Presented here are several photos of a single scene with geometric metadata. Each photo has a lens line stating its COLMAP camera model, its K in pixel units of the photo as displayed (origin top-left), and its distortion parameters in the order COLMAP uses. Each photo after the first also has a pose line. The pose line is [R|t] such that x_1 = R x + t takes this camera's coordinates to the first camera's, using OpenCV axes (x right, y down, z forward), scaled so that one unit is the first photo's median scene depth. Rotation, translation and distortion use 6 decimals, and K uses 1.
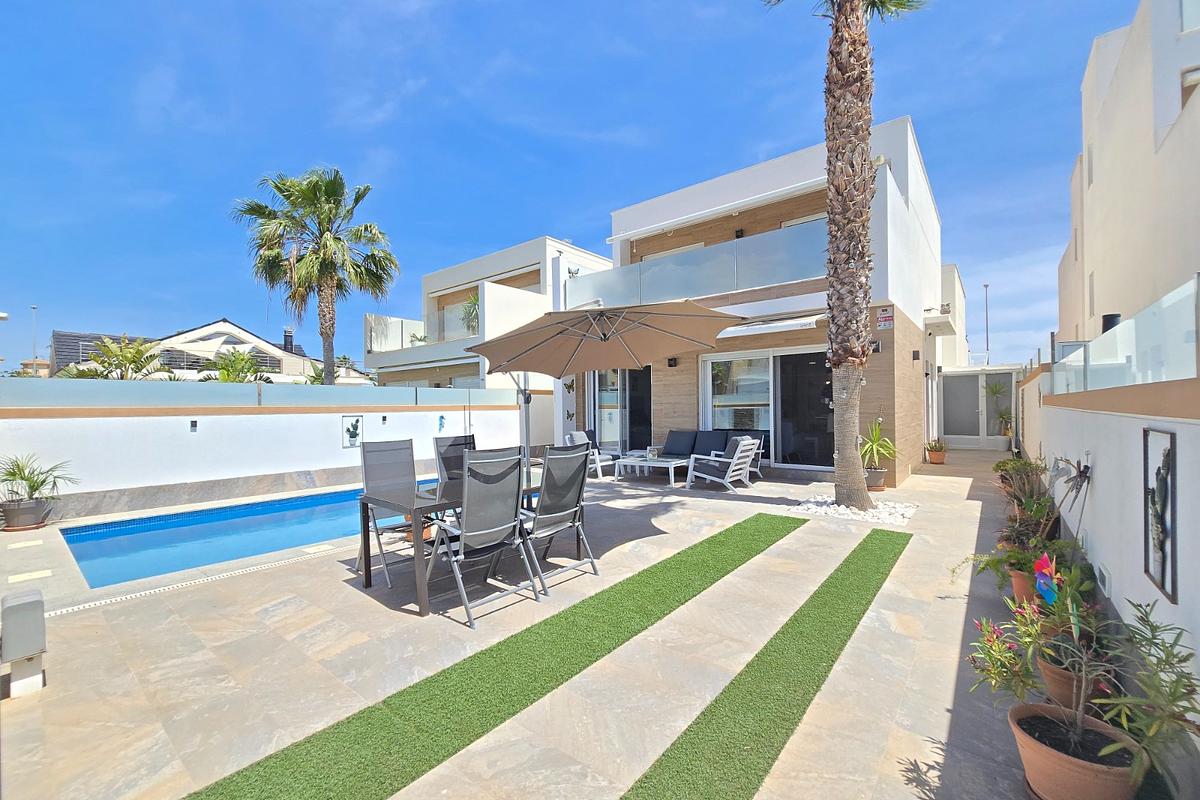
lens RADIAL K [[495.9, 0, 598.8], [0, 495.9, 404.7], [0, 0, 1]] dist [-0.010895, -0.000467]
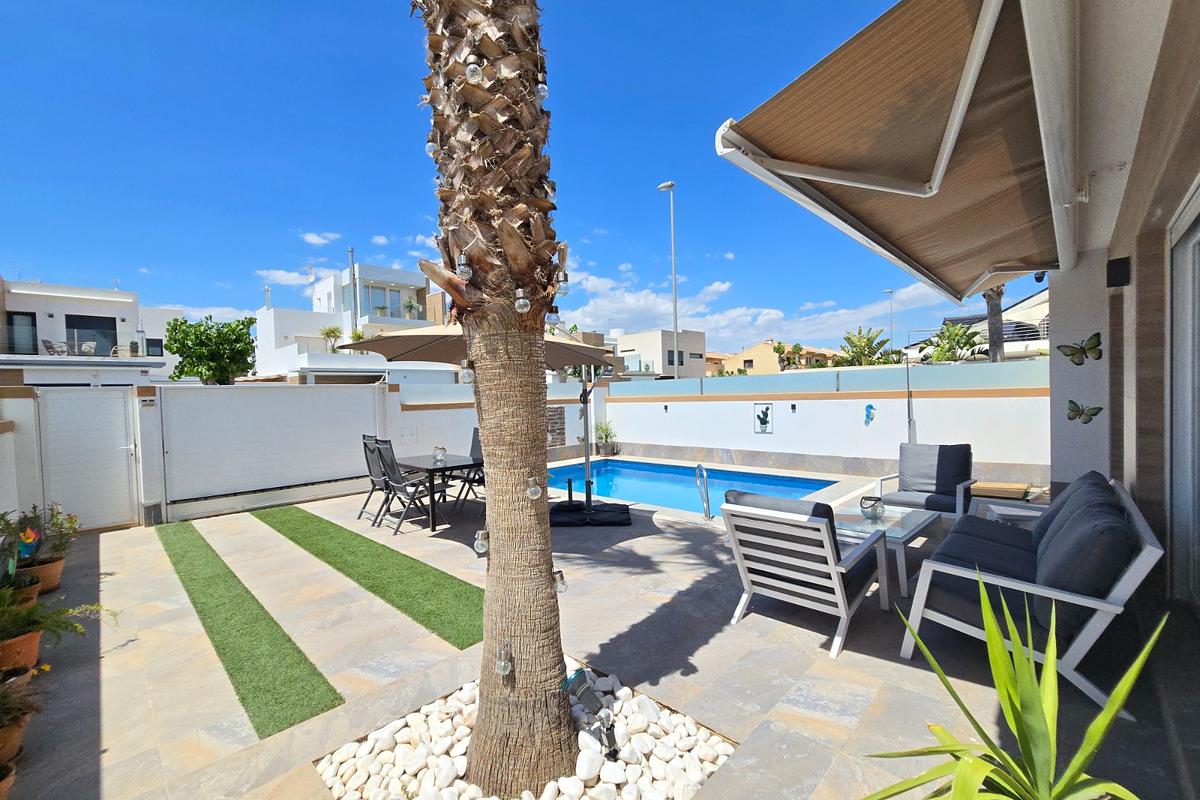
lens RADIAL K [[495.9, 0, 598.8], [0, 495.9, 404.7], [0, 0, 1]] dist [-0.010895, -0.000467]
pose [[-0.096052, 0.036547, -0.994705, 0.517886], [0.035918, 0.998802, 0.033229, -0.019768], [0.994728, -0.032536, -0.097249, 0.678053]]
